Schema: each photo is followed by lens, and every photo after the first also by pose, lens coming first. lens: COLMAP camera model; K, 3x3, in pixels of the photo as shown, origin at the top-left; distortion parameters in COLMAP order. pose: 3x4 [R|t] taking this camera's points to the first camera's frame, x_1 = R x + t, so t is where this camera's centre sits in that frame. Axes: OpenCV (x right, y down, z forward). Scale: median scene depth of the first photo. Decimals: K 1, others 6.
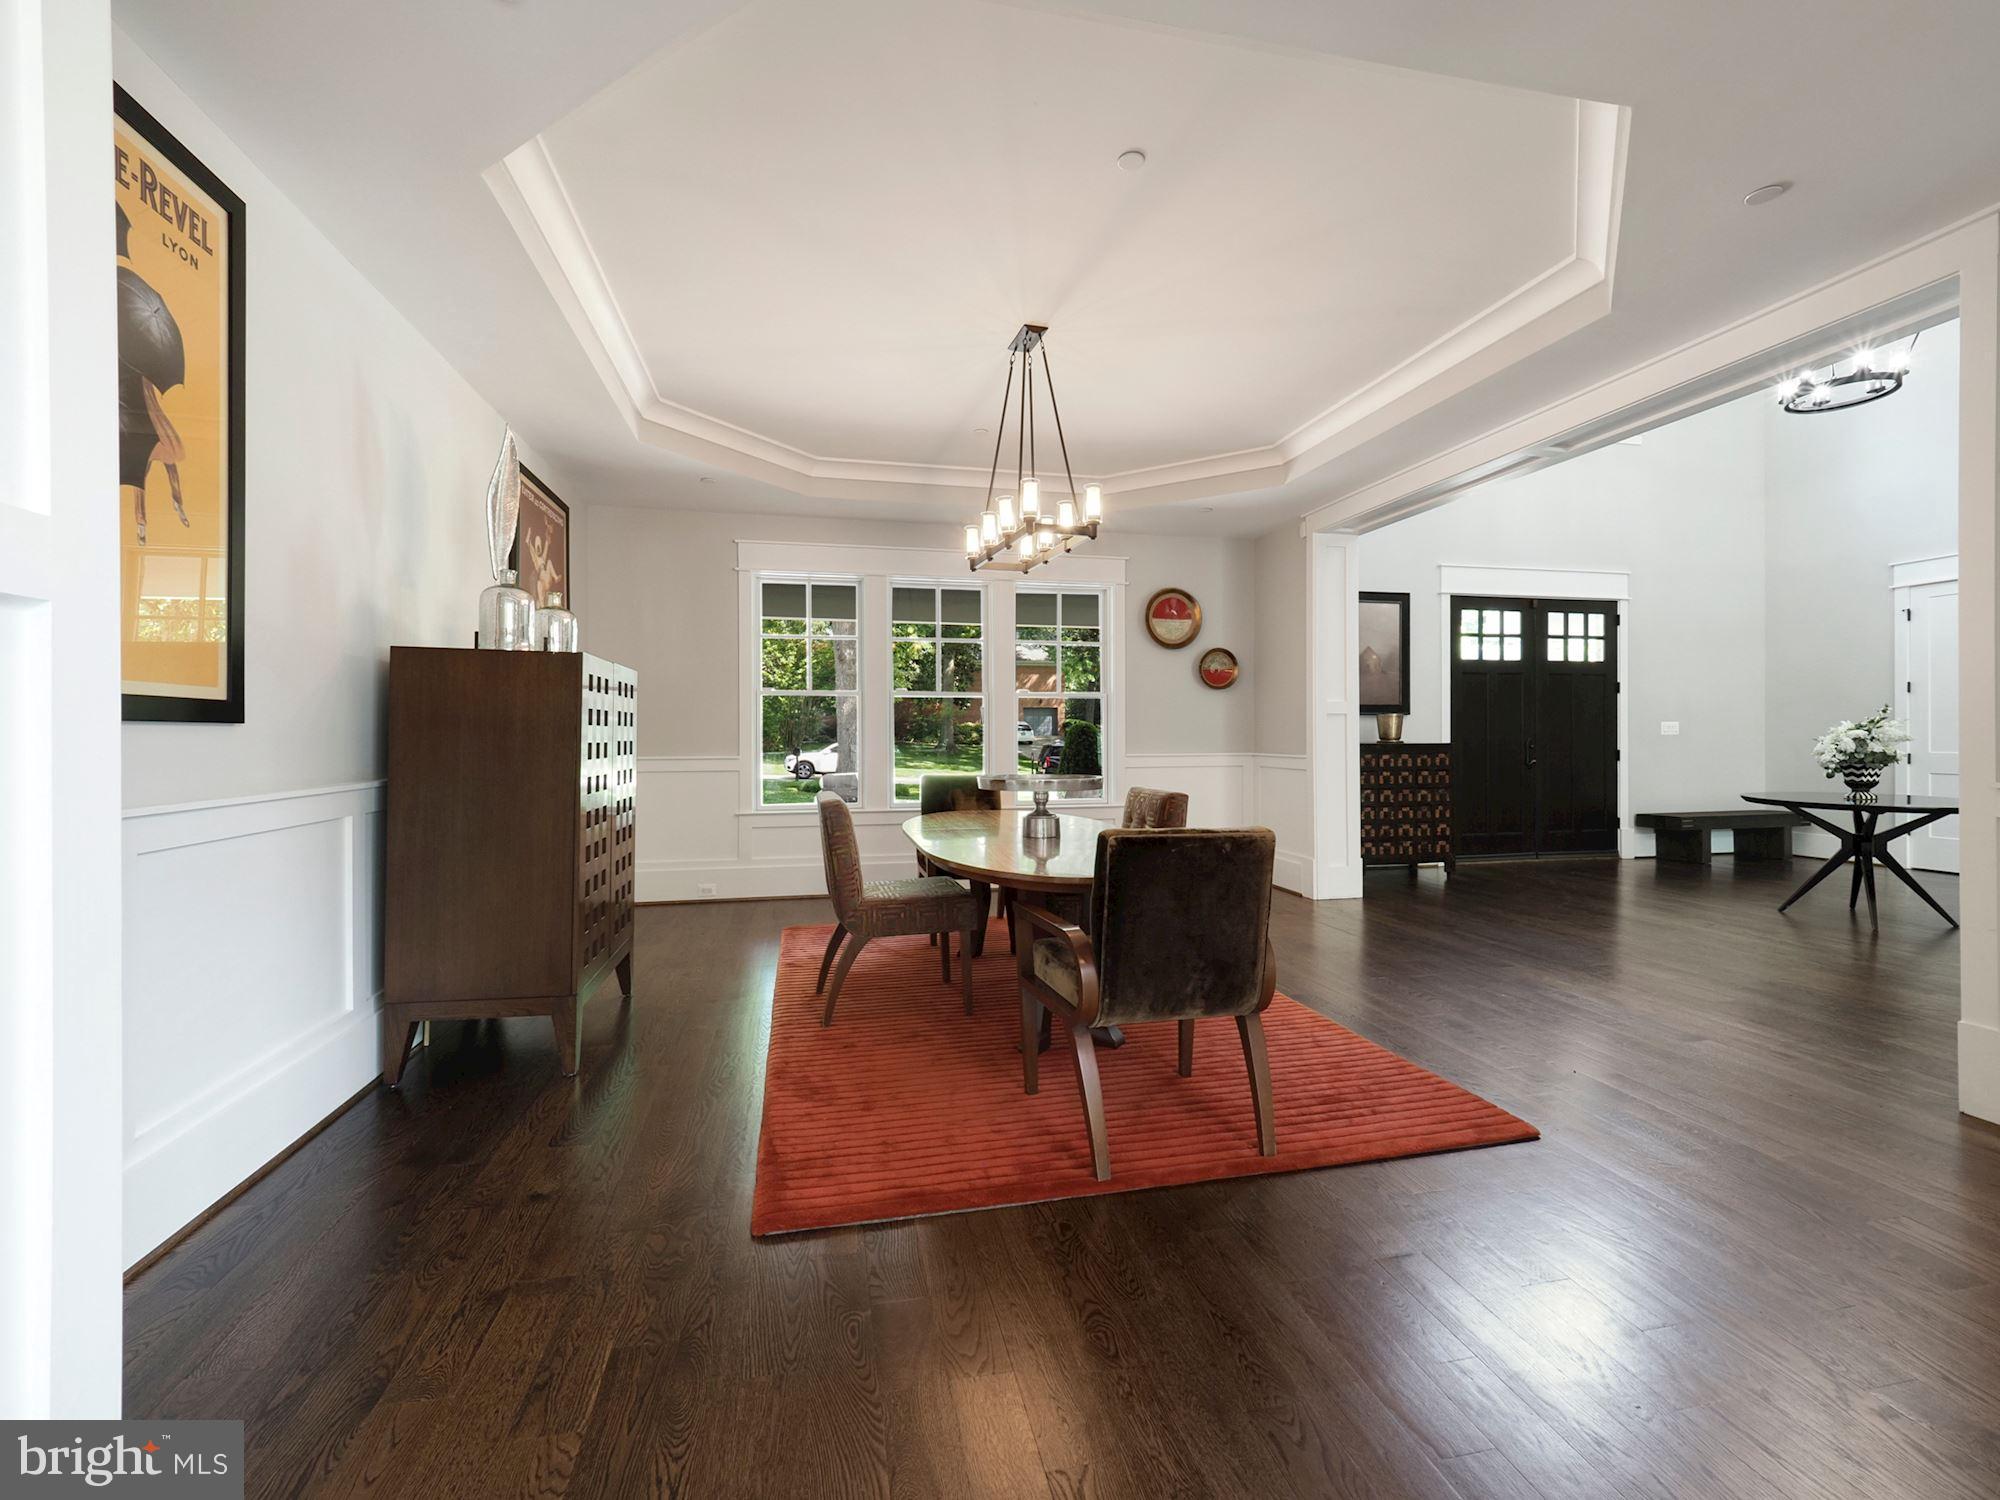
lens RADIAL K [[864.2, 0, 1000.4], [0, 864.2, 734.6], [0, 0, 1]] dist [0.000573, -0.000385]
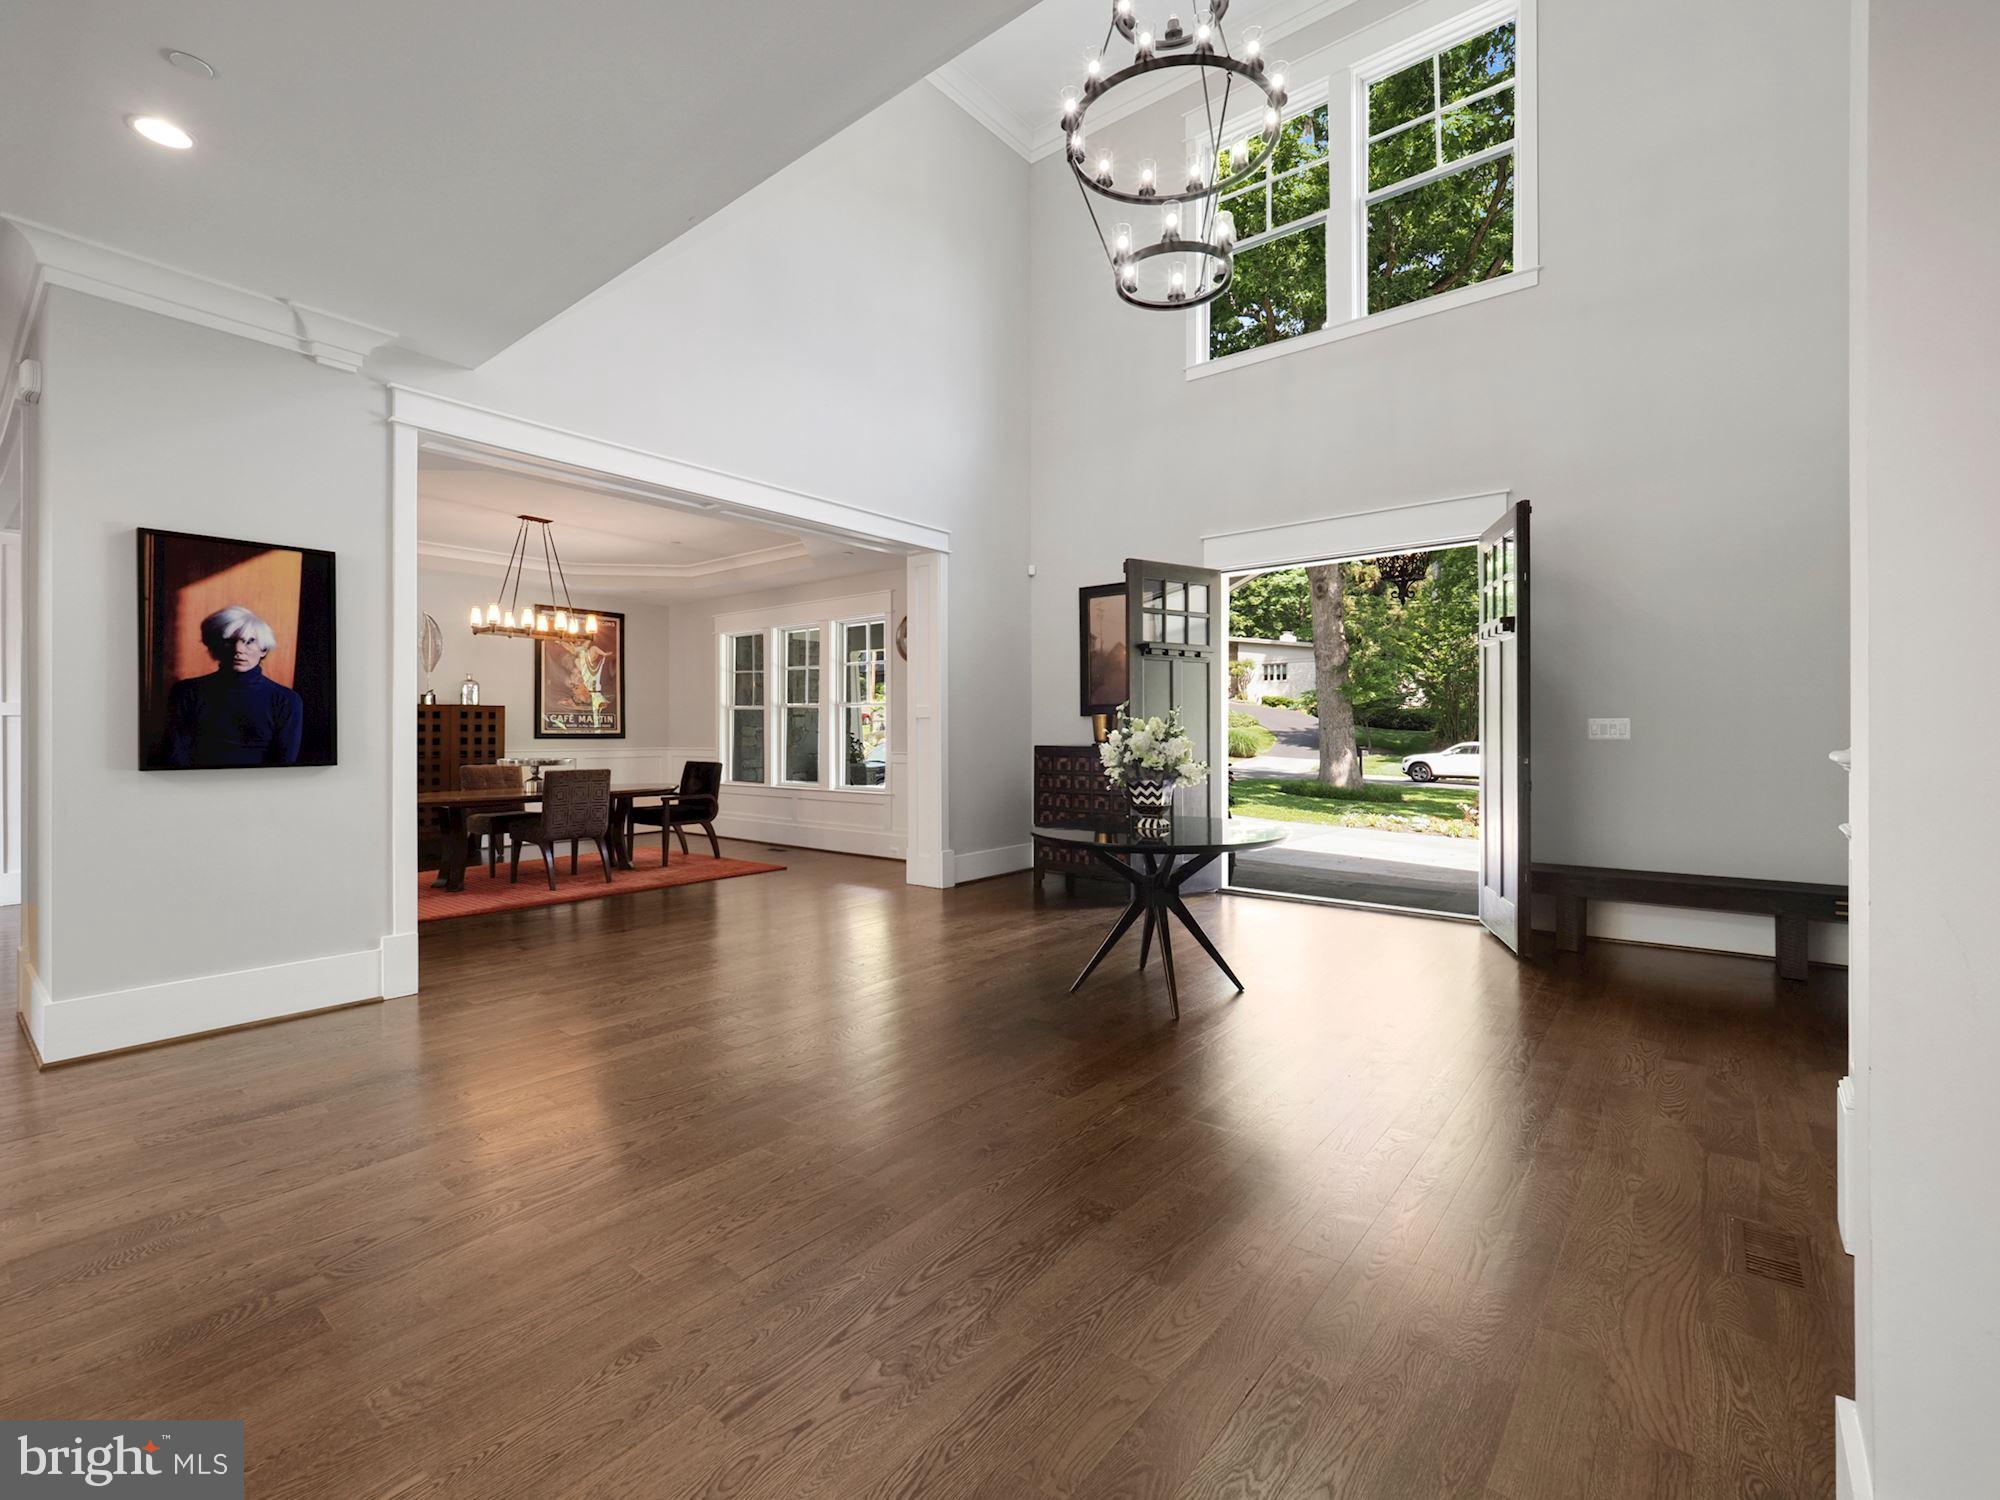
lens RADIAL K [[864.2, 0, 993.5], [0, 864.2, 739.2], [0, 0, 1]] dist [0.000573, -0.000385]
pose [[0.602642, 0.006308, -0.797987, 1.148356], [-0.000610, 0.999972, 0.007443, -0.002962], [0.798011, -0.003998, 0.602629, 0.374919]]
